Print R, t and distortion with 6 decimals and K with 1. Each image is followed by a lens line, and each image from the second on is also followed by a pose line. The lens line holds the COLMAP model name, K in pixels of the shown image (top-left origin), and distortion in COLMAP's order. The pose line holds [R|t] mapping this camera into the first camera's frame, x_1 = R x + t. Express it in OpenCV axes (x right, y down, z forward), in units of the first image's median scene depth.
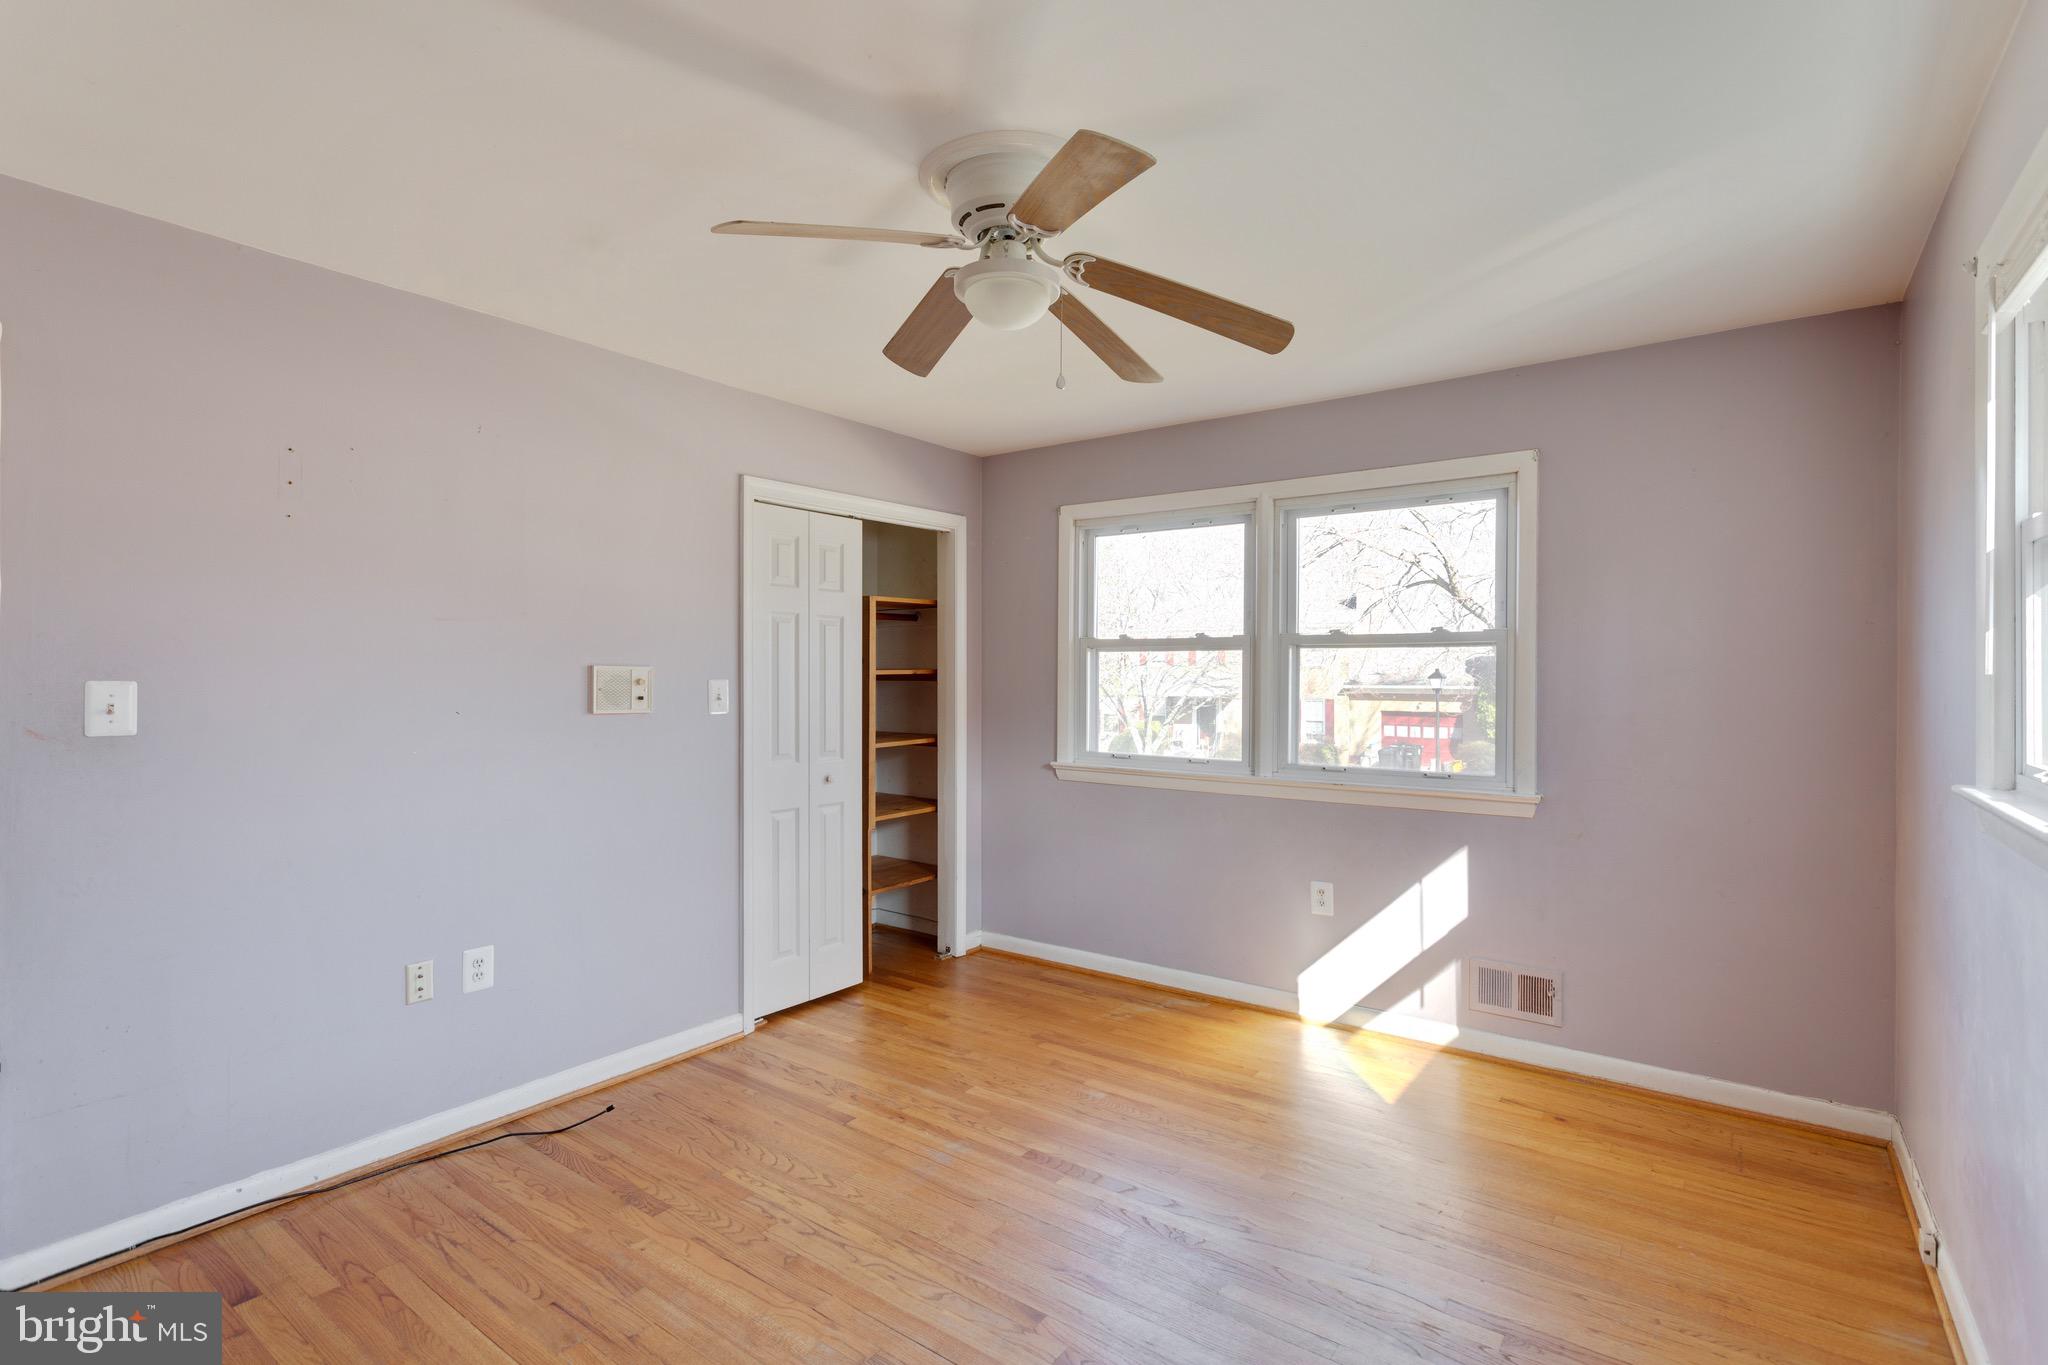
lens RADIAL K [[975.2, 0, 1023.6], [0, 975.2, 675.5], [0, 0, 1]] dist [-0.001280, 0.002027]
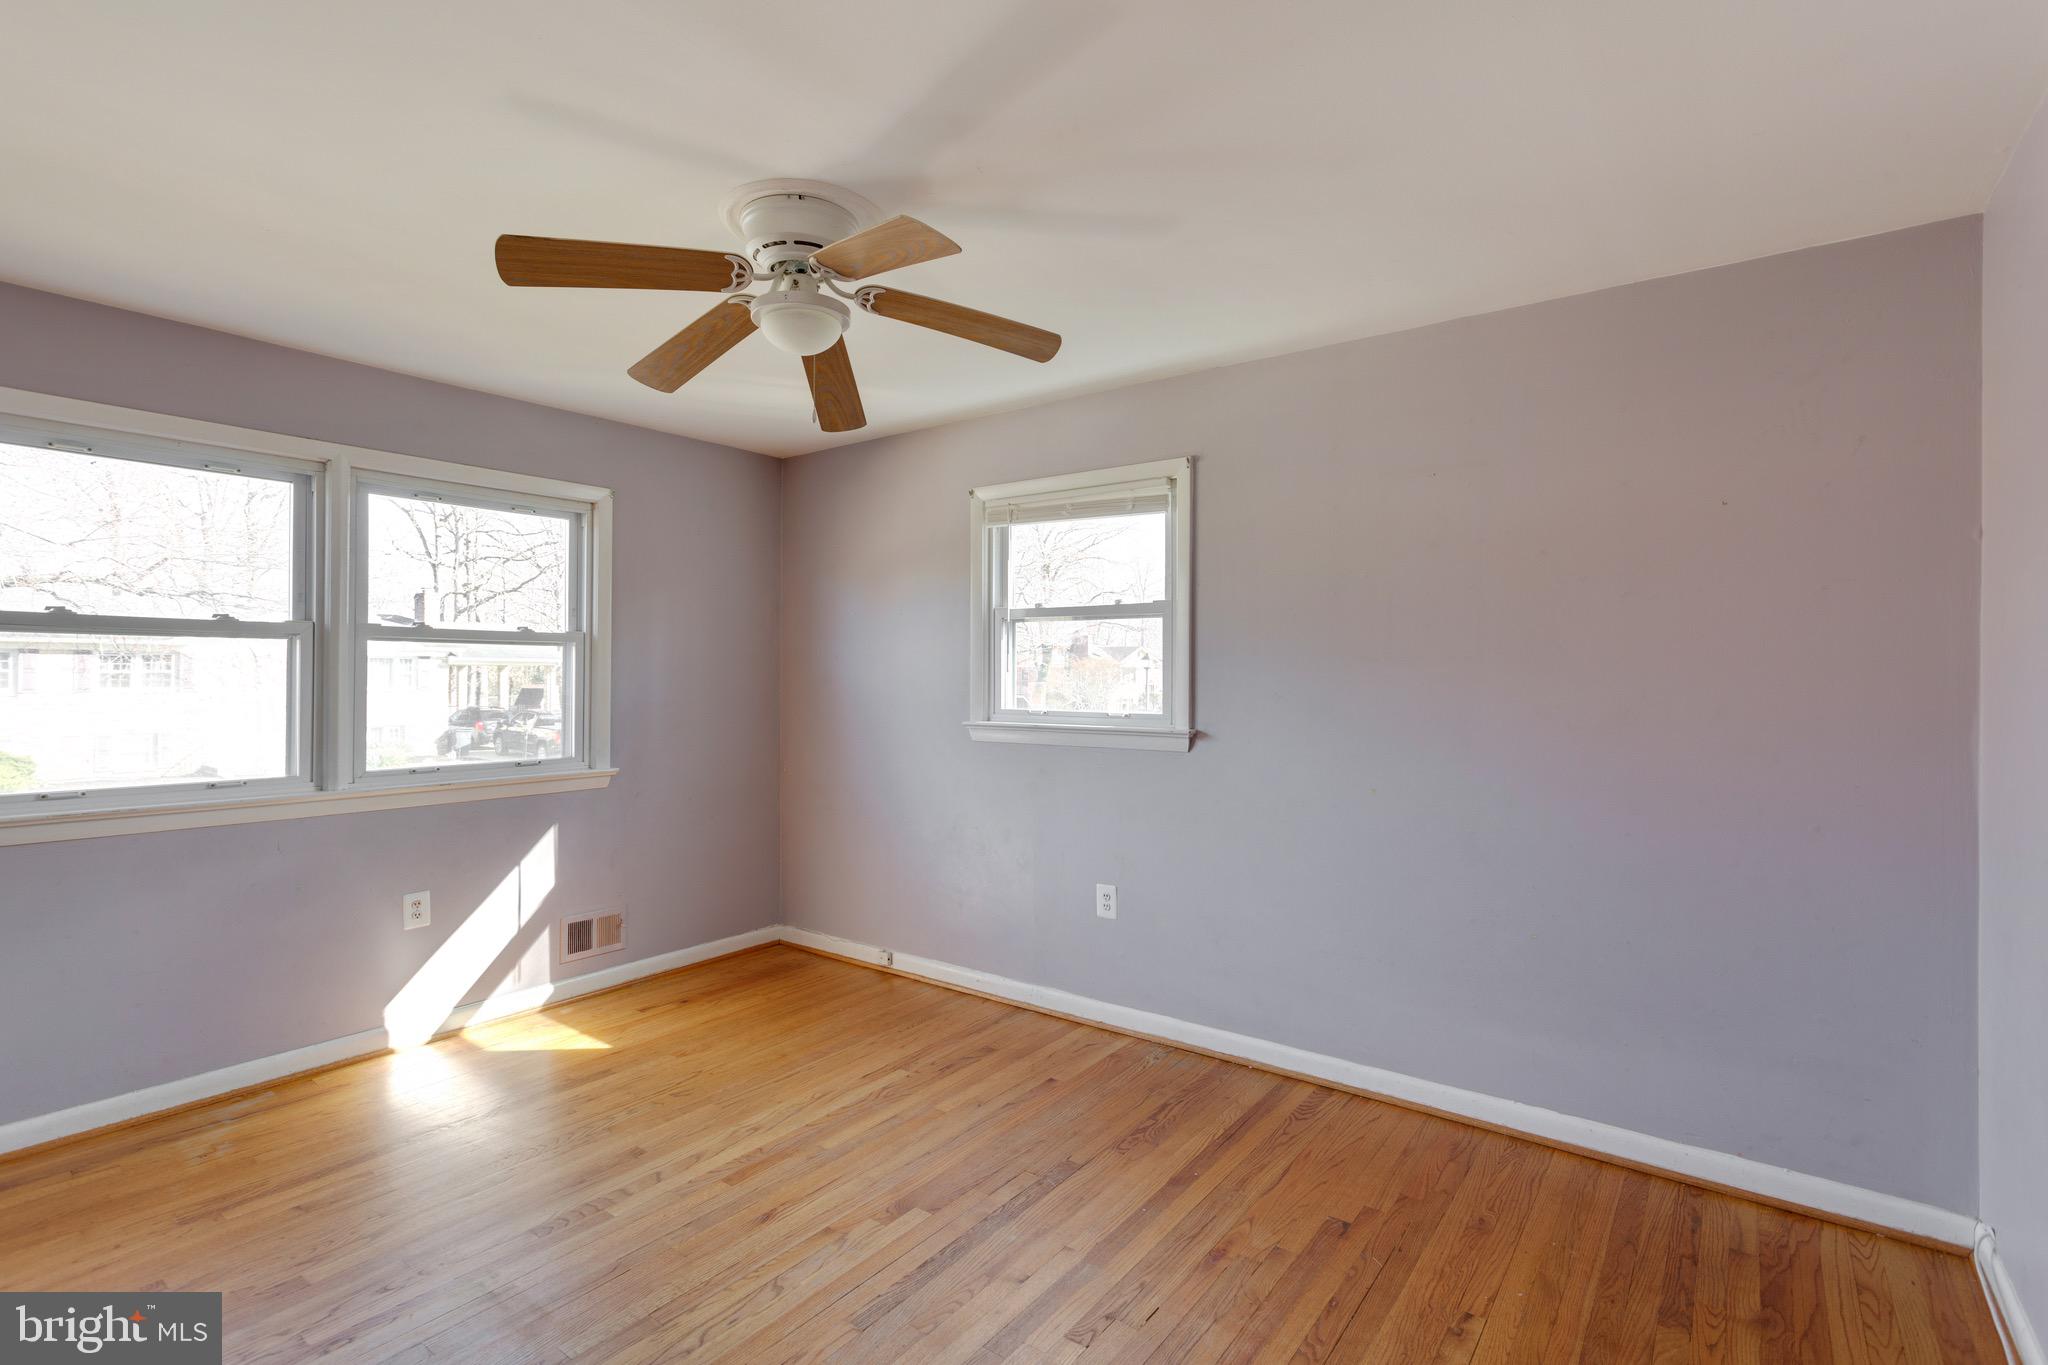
lens RADIAL K [[975.2, 0, 1006.3], [0, 975.2, 678.2], [0, 0, 1]] dist [-0.001280, 0.002027]
pose [[0.000378, -0.005562, 0.999984, -0.600538], [-0.003613, 0.999978, 0.005563, -0.000651], [-0.999993, -0.003615, 0.000358, 0.420066]]
